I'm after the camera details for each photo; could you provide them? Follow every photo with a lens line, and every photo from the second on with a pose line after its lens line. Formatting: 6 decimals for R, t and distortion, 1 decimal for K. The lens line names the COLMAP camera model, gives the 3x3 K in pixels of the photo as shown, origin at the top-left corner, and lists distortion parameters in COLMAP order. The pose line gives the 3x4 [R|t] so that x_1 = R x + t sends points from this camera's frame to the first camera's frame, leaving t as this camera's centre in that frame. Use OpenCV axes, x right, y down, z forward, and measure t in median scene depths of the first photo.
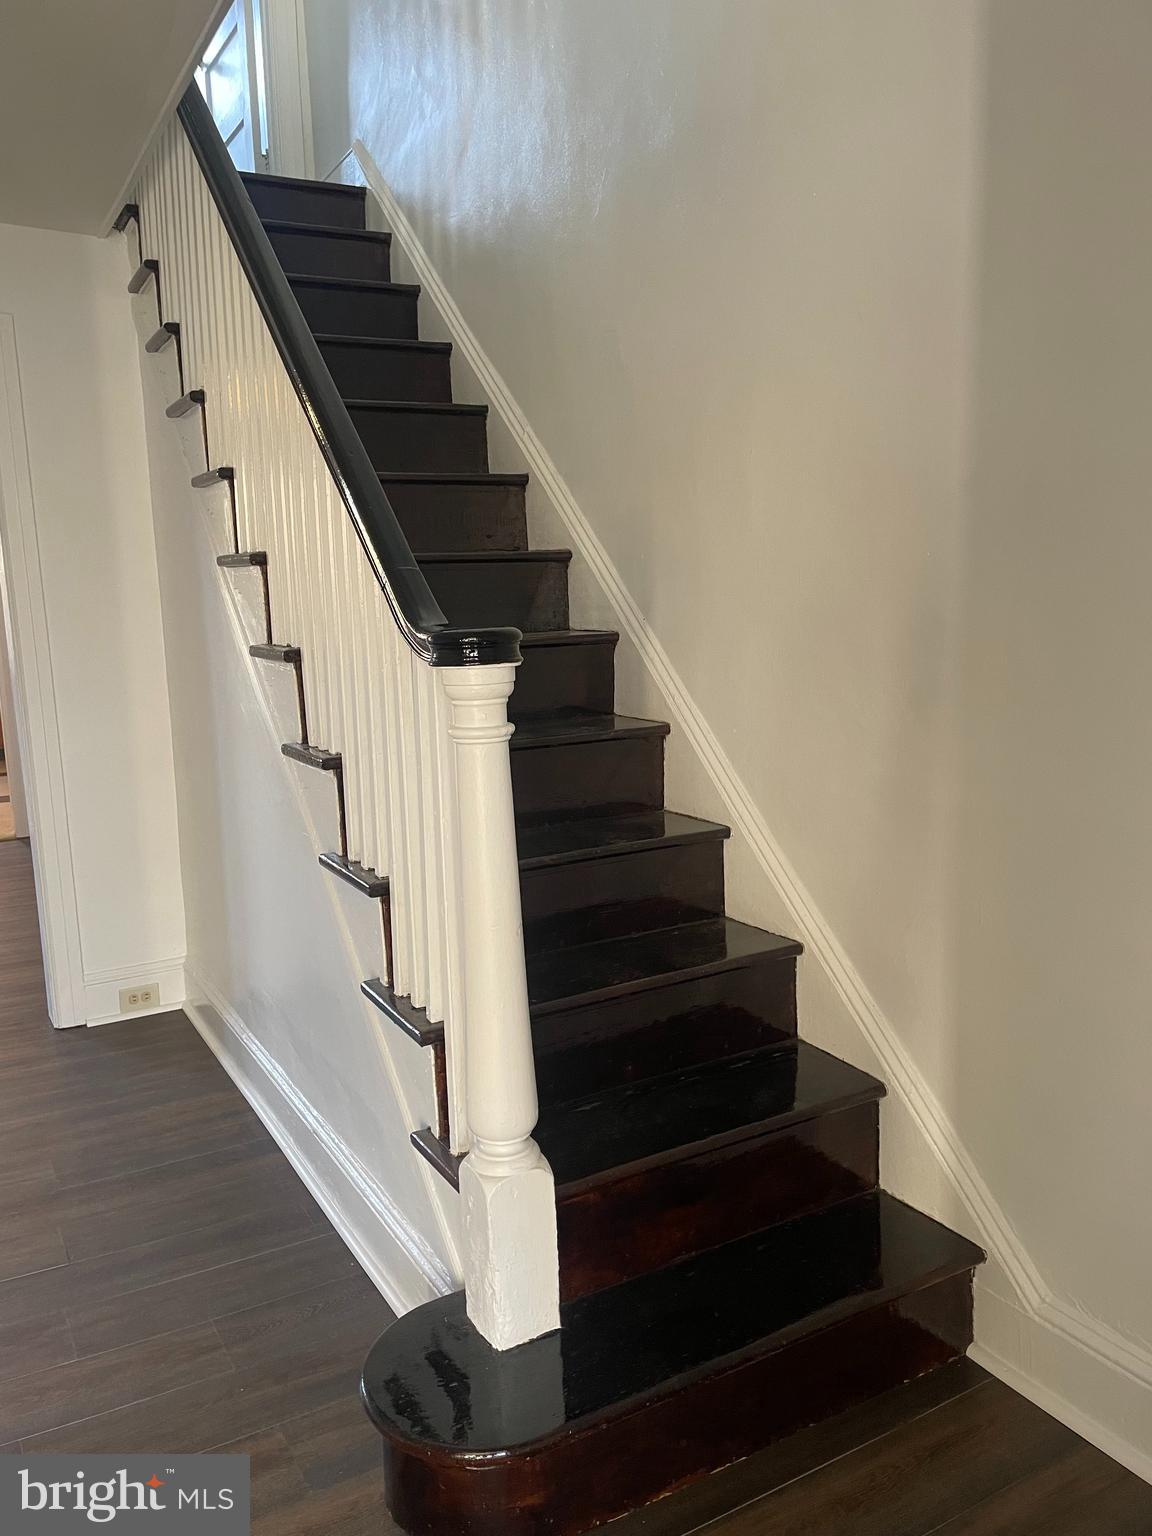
lens RADIAL K [[1155.1, 0, 578.3], [0, 1155.1, 808.3], [0, 0, 1]] dist [0.089614, -0.114573]
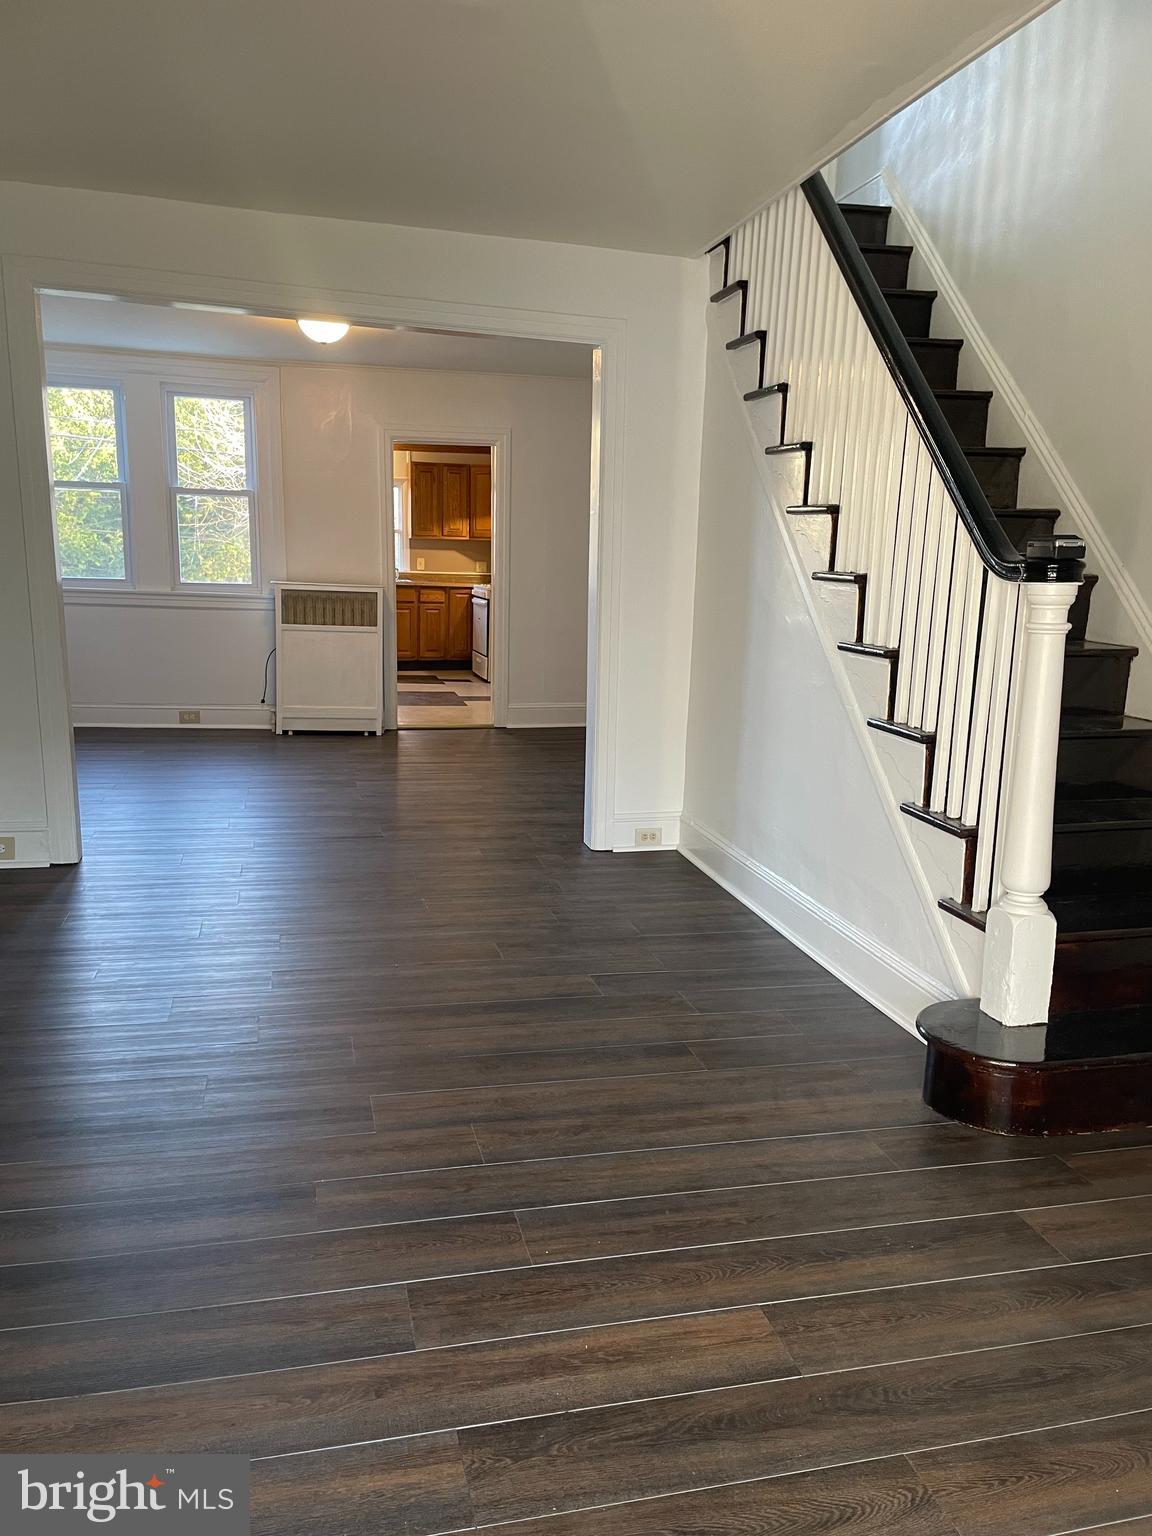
lens RADIAL K [[1155.1, 0, 578.3], [0, 1155.1, 808.3], [0, 0, 1]] dist [0.089614, -0.114573]
pose [[0.959644, 0.109755, -0.258915, -0.157176], [-0.099909, 0.993692, 0.050927, 0.097231], [0.262872, -0.023004, 0.964557, -0.417109]]
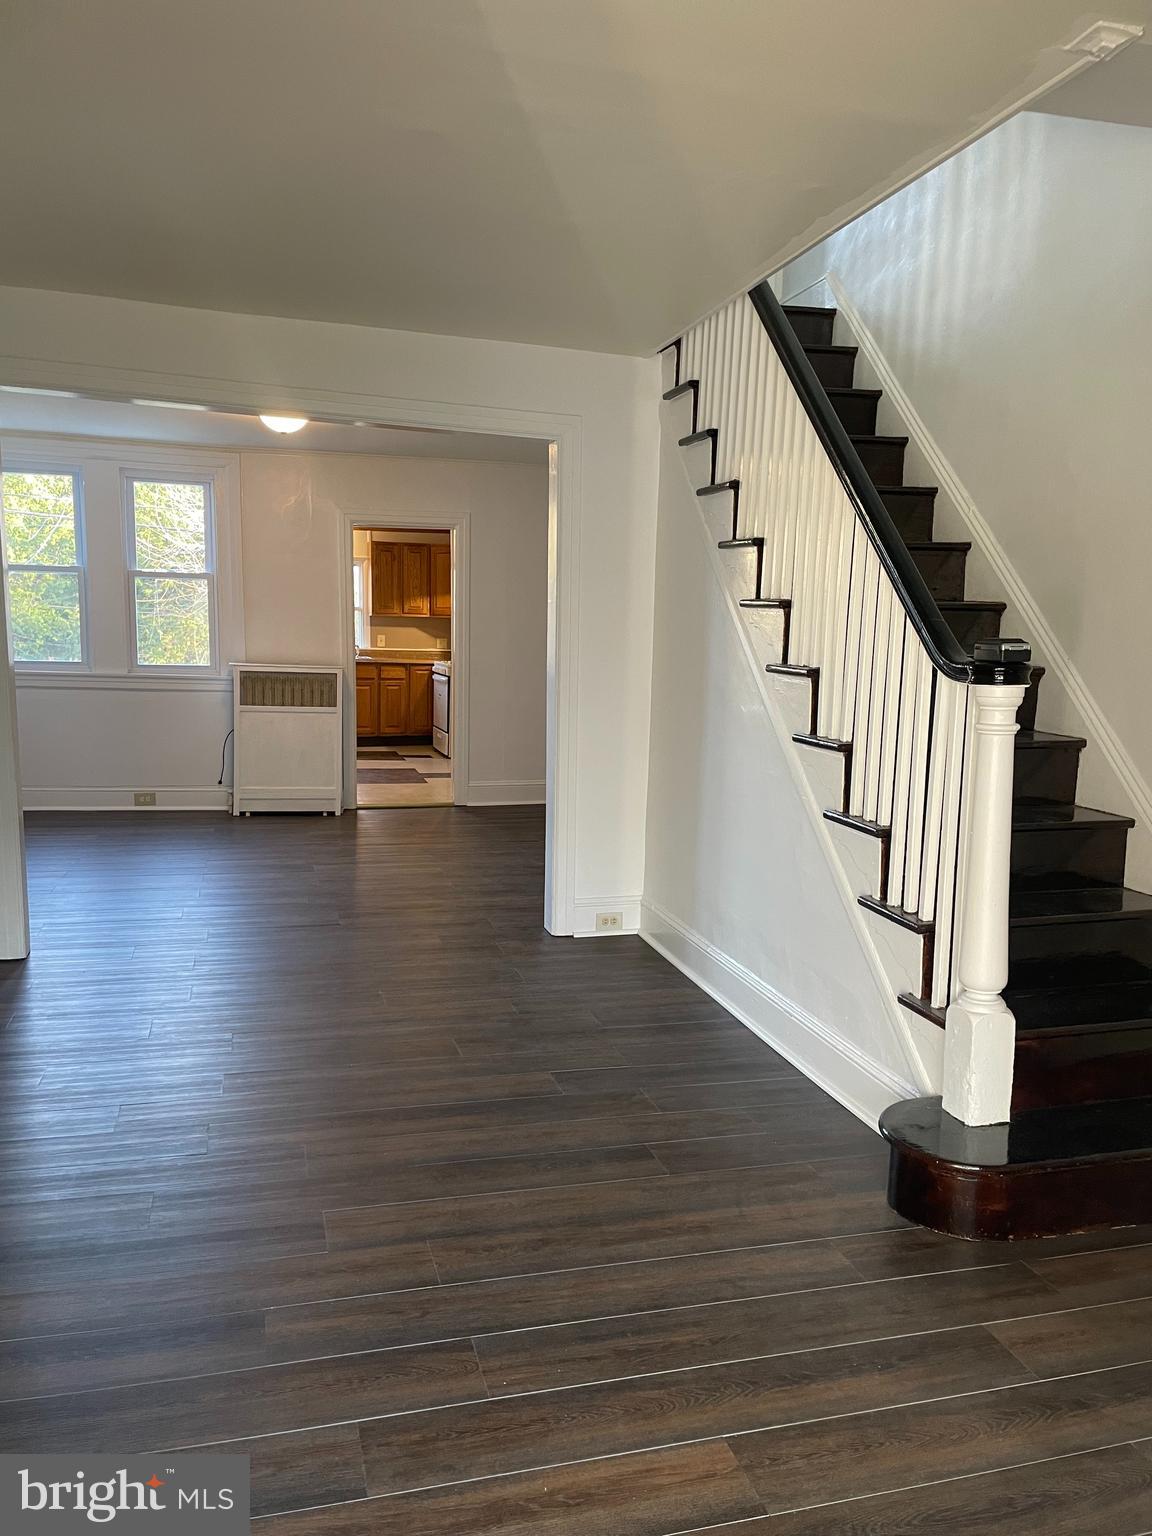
lens RADIAL K [[1155.0, 0, 575.2], [0, 1155.0, 809.4], [0, 0, 1]] dist [0.093924, -0.127170]
pose [[0.967807, 0.087680, -0.235926, -0.156883], [-0.092029, 0.995728, -0.007463, 0.067019], [0.234264, 0.028934, 0.971742, -0.411907]]
